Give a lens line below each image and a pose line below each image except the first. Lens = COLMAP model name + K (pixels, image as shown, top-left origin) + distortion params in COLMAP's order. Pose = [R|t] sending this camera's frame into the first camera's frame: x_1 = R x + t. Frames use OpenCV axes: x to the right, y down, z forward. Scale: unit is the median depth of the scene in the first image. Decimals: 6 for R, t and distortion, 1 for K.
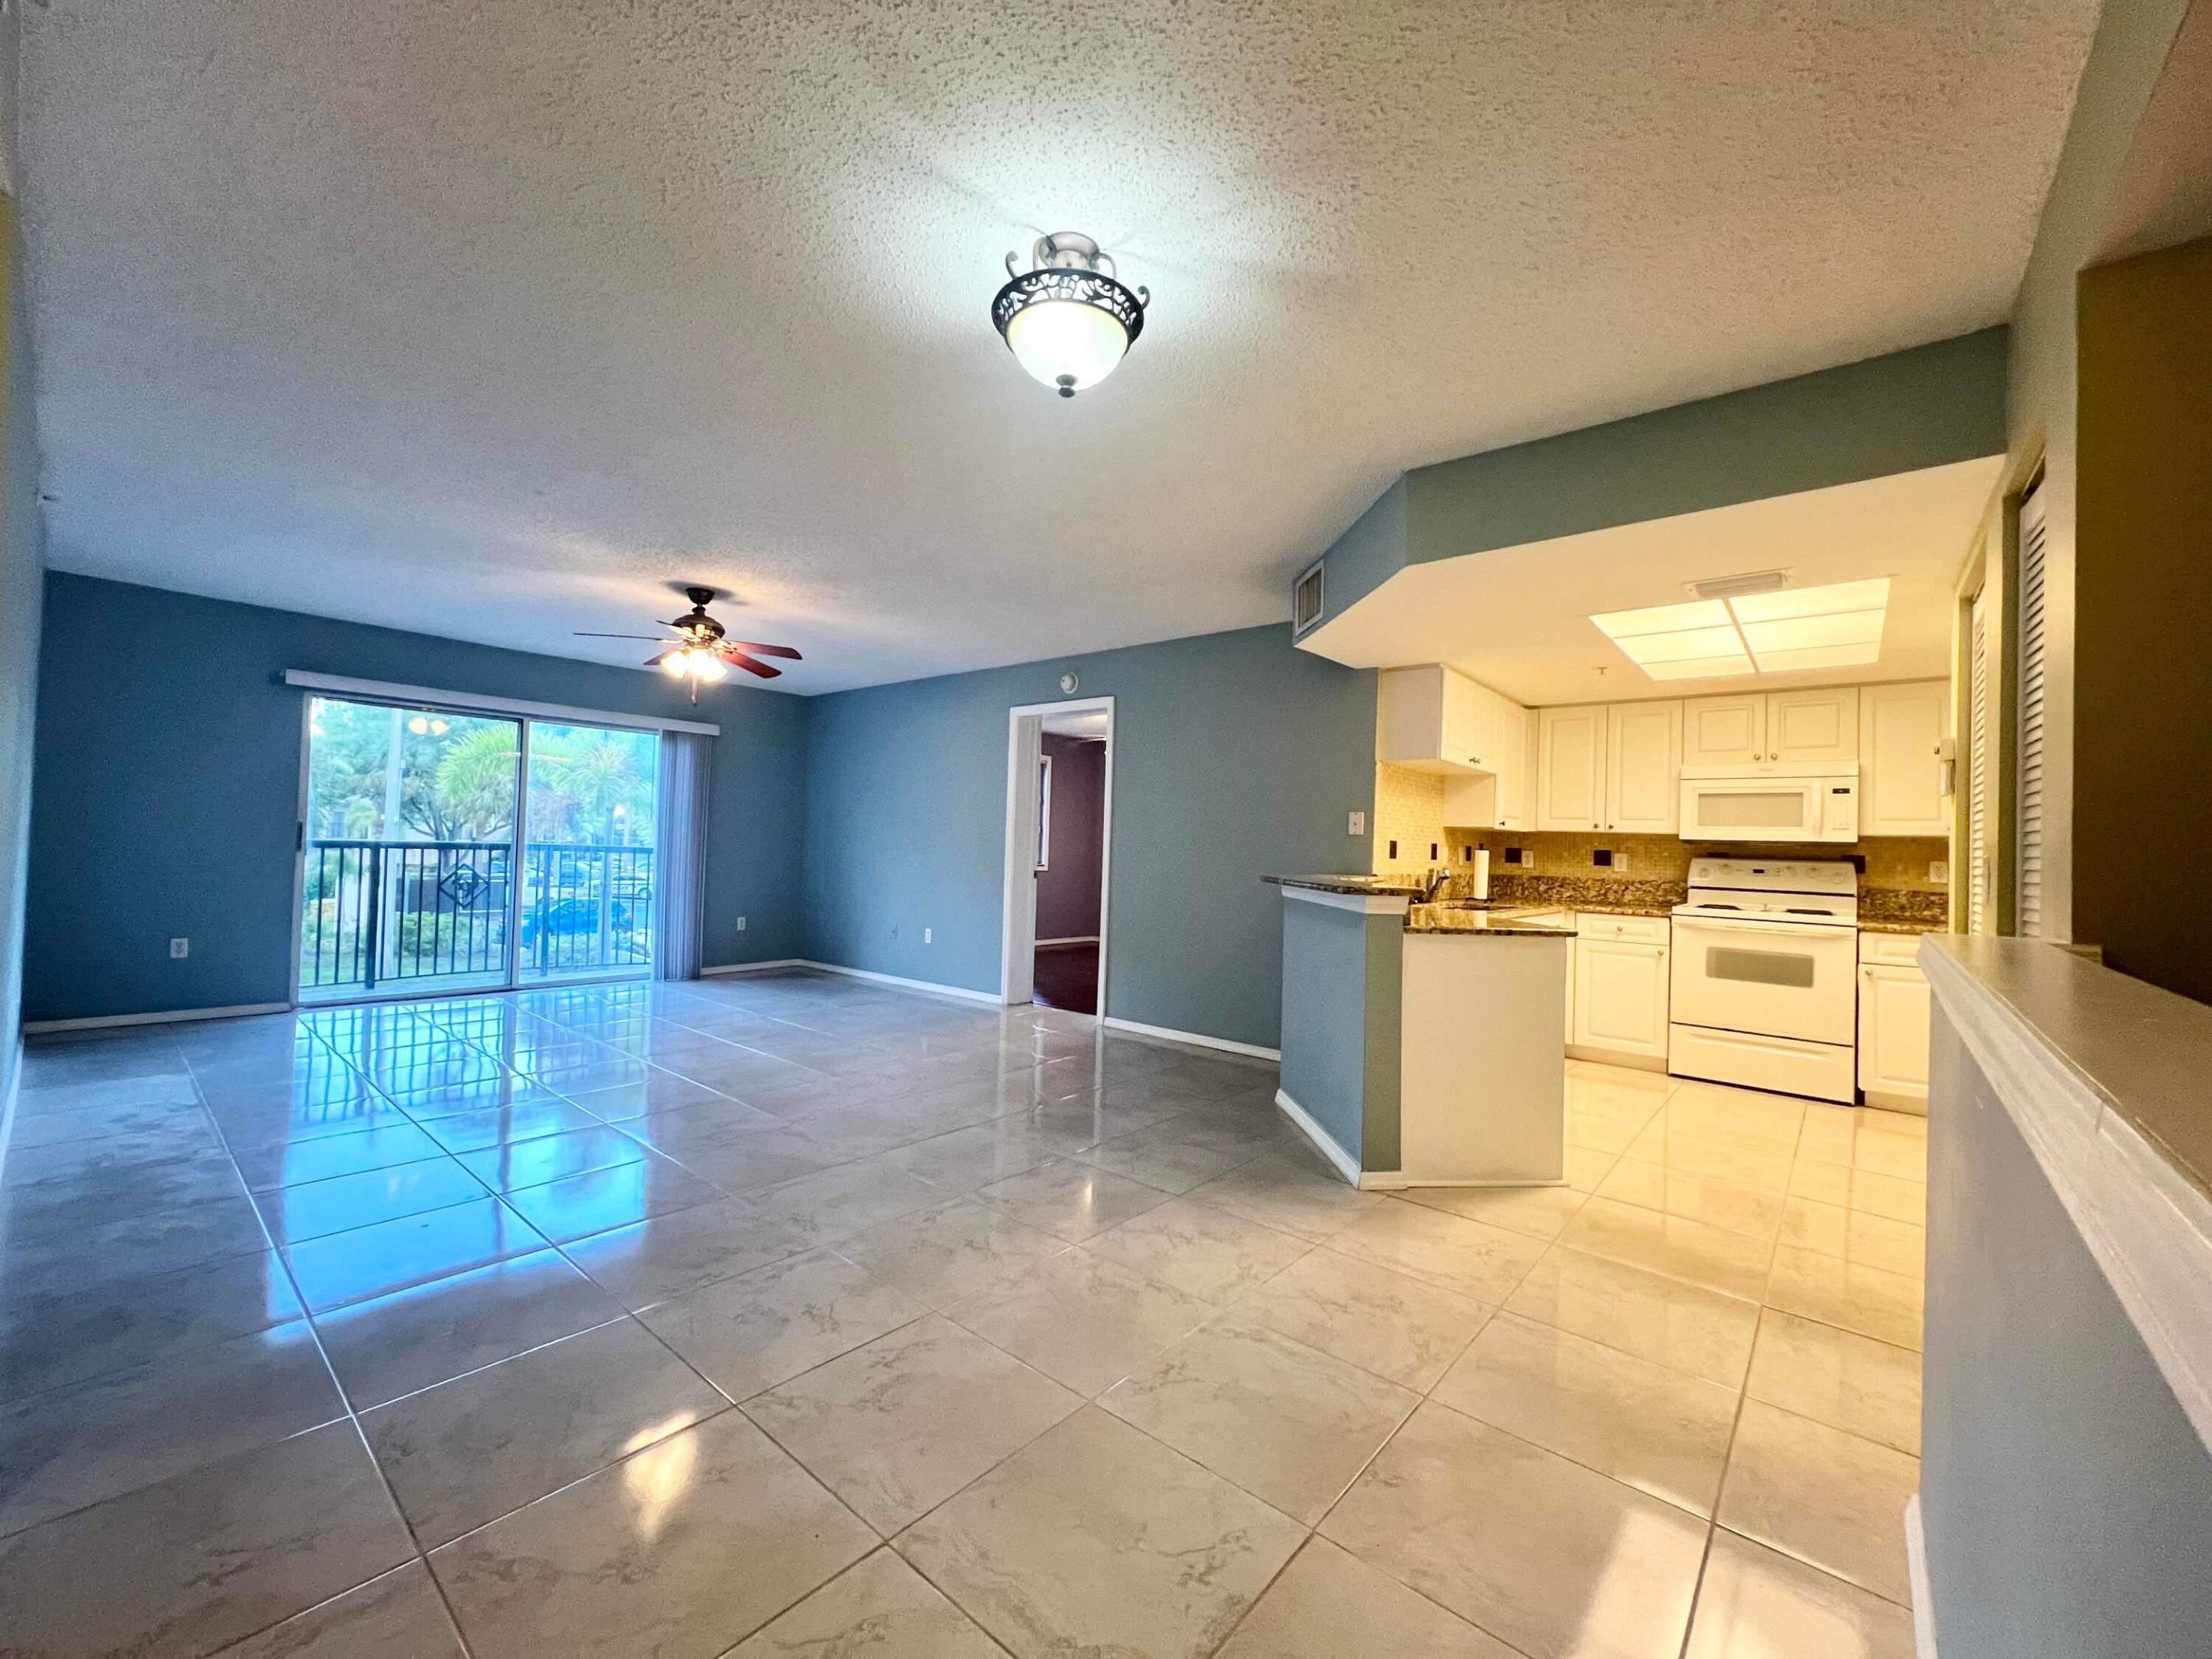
lens RADIAL K [[885.1, 0, 1116.3], [0, 885.1, 833.0], [0, 0, 1]] dist [-0.000080, 0.000138]
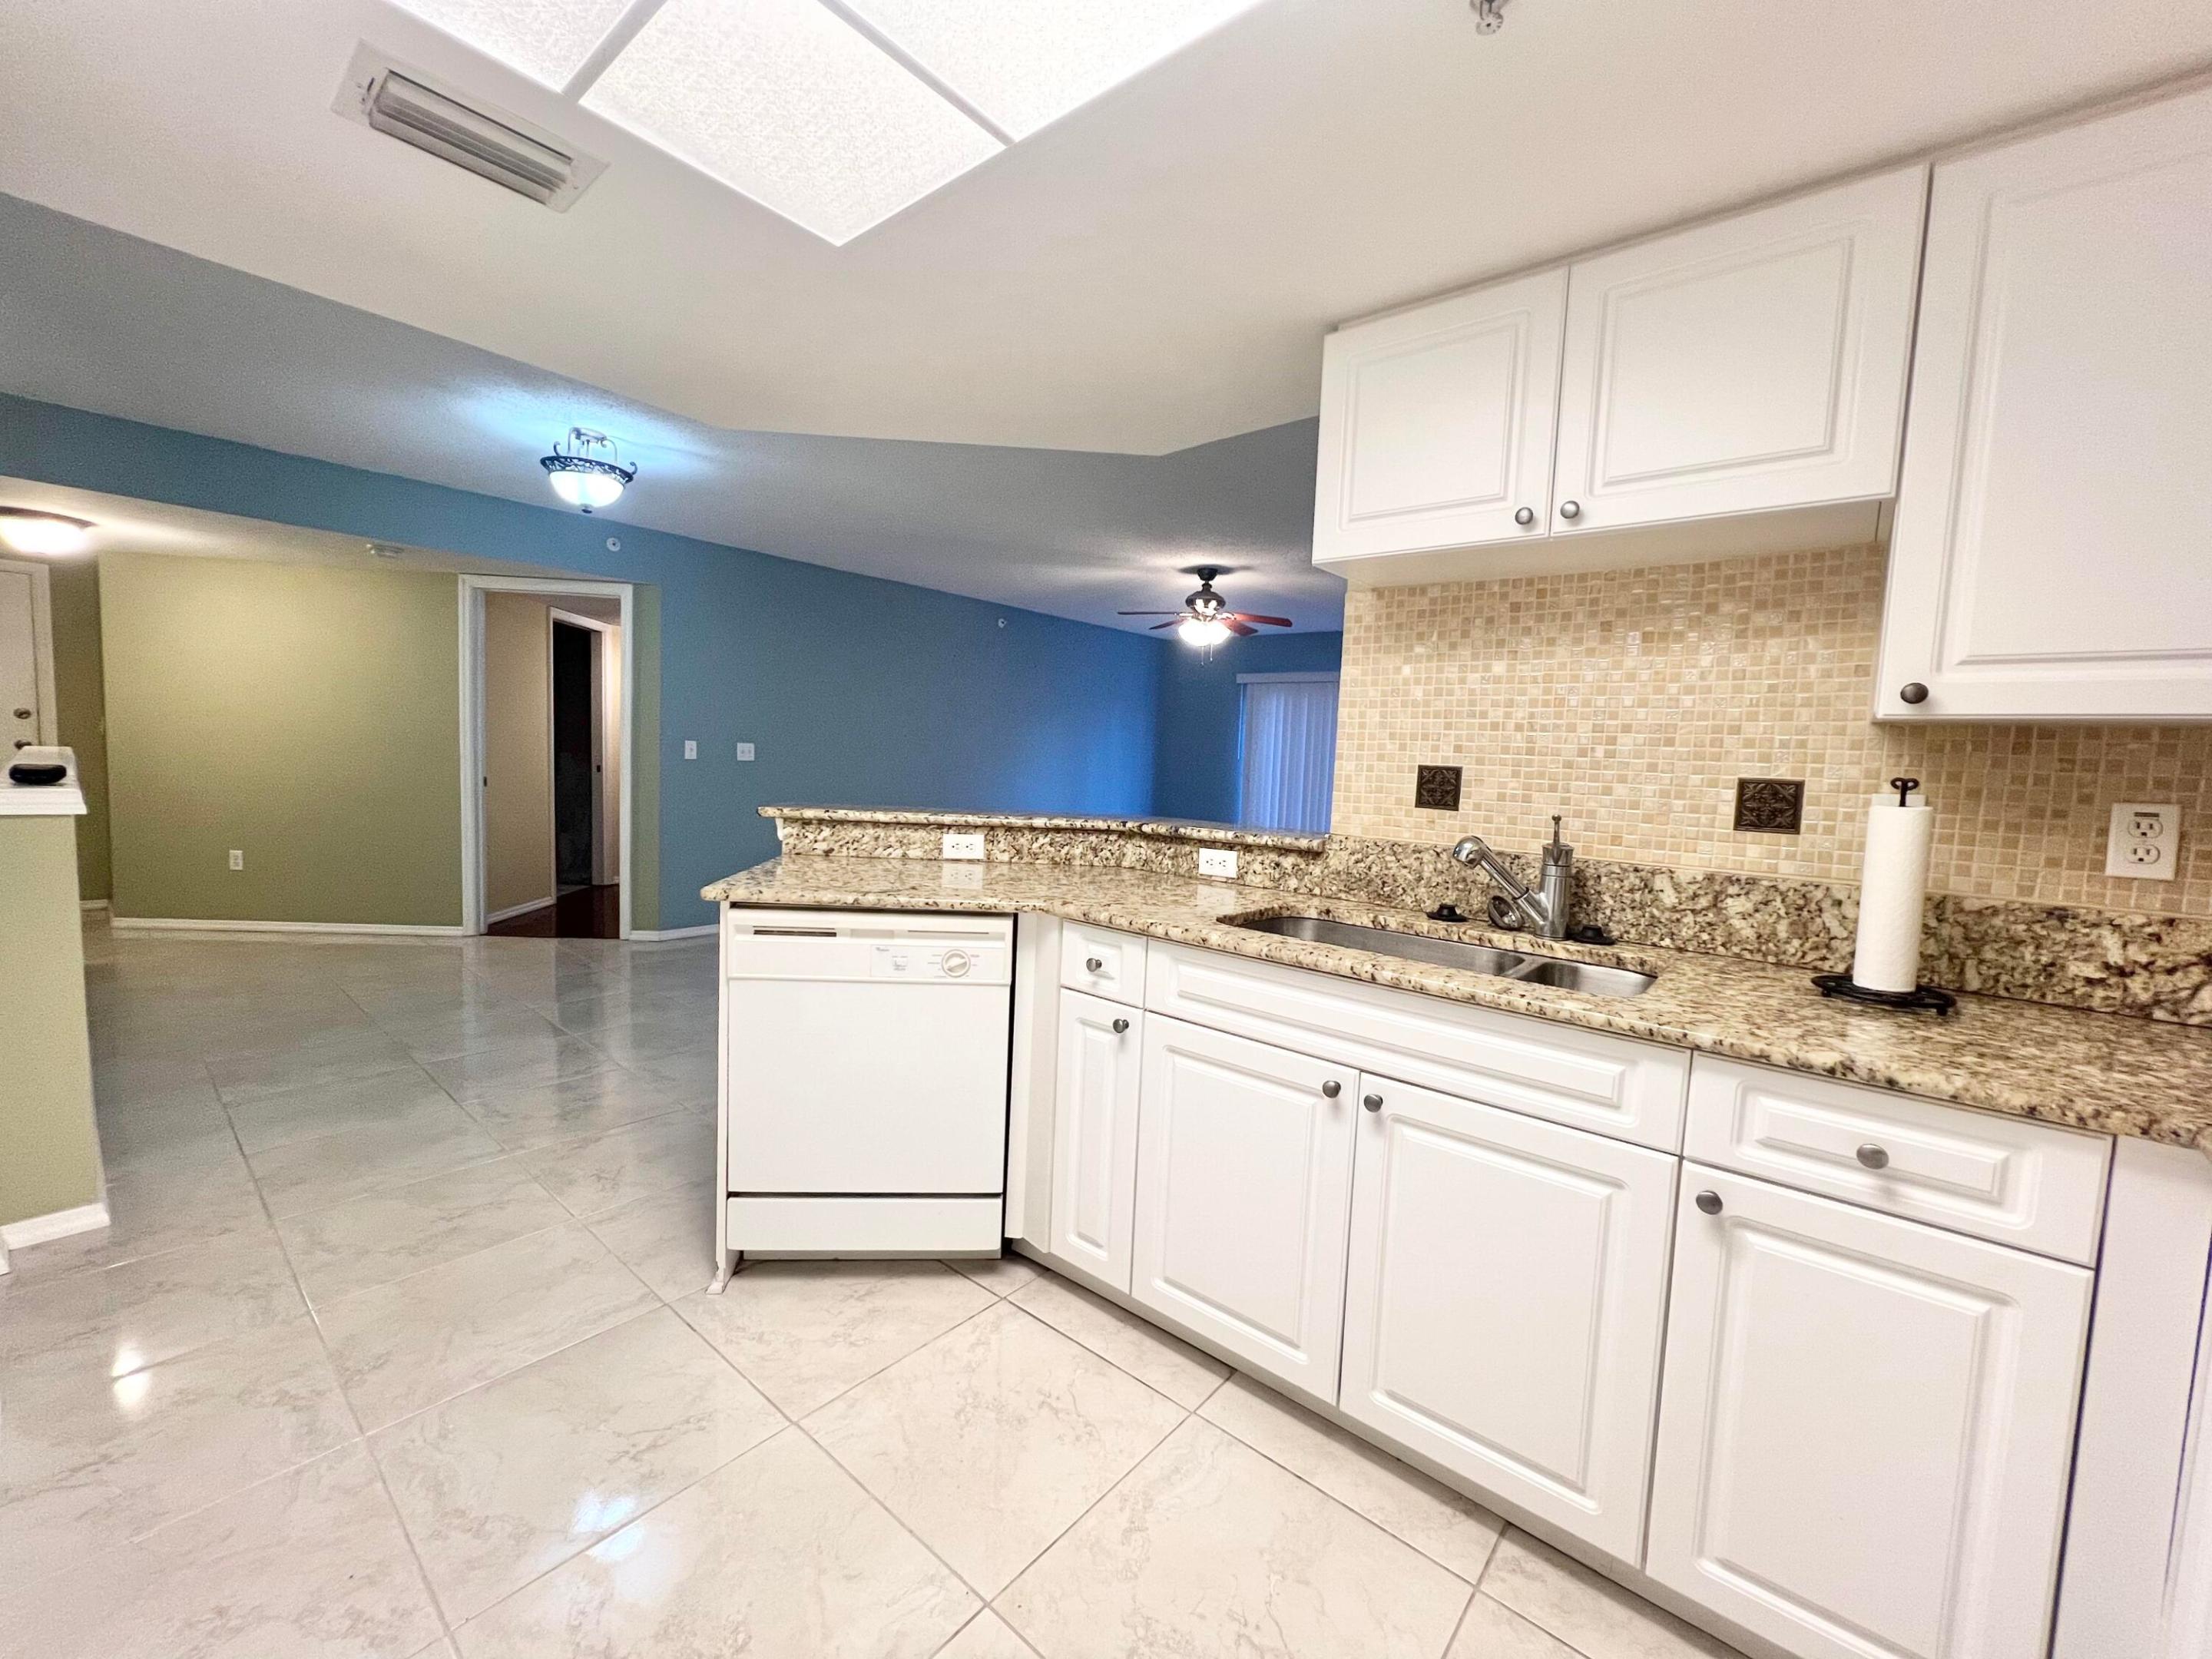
lens RADIAL K [[885.1, 0, 1114.5], [0, 885.1, 825.9], [0, 0, 1]] dist [-0.000080, 0.000138]
pose [[0.013214, 0.047087, -0.998803, 0.683790], [-0.028263, 0.998509, 0.046699, 0.022068], [0.999513, 0.027612, 0.014525, 0.785967]]
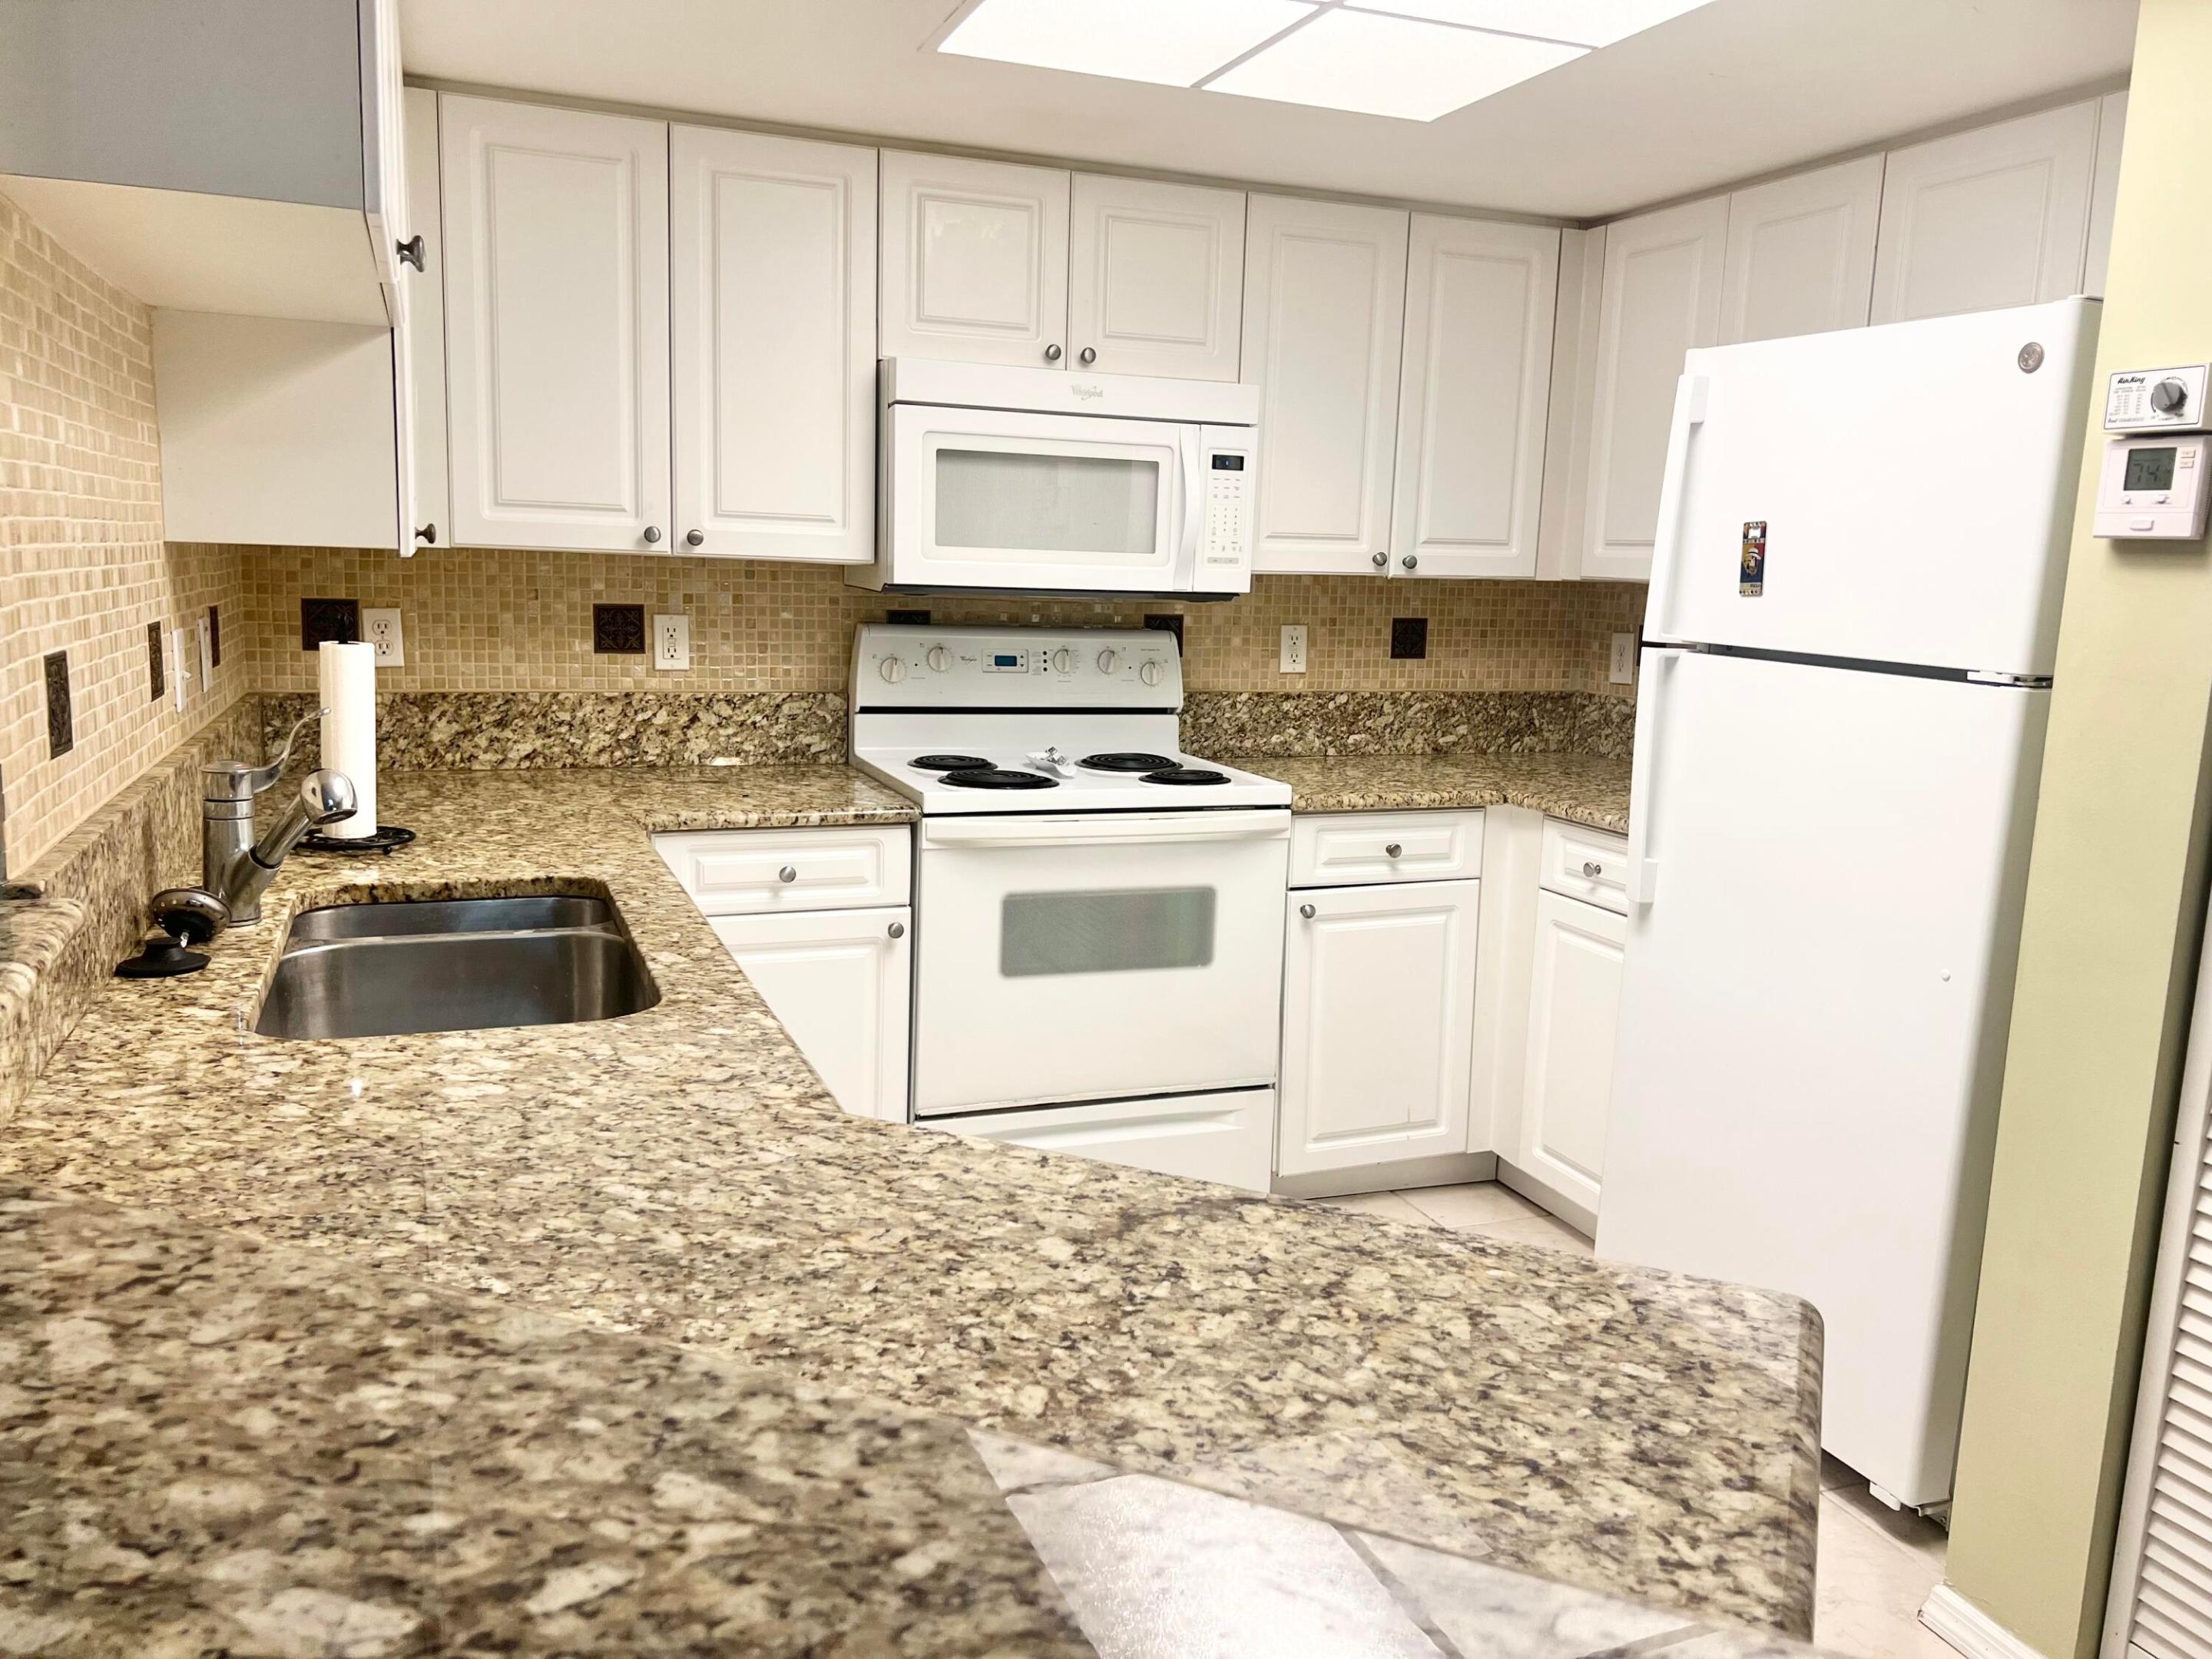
lens RADIAL K [[1680.4, 0, 1108.1], [0, 1680.4, 835.4], [0, 0, 1]] dist [0.046853, 0.000560]
pose [[0.480383, -0.156692, 0.862948, 0.102944], [-0.031255, 0.980228, 0.195387, -0.026746], [-0.876502, -0.120832, 0.465988, 0.611670]]
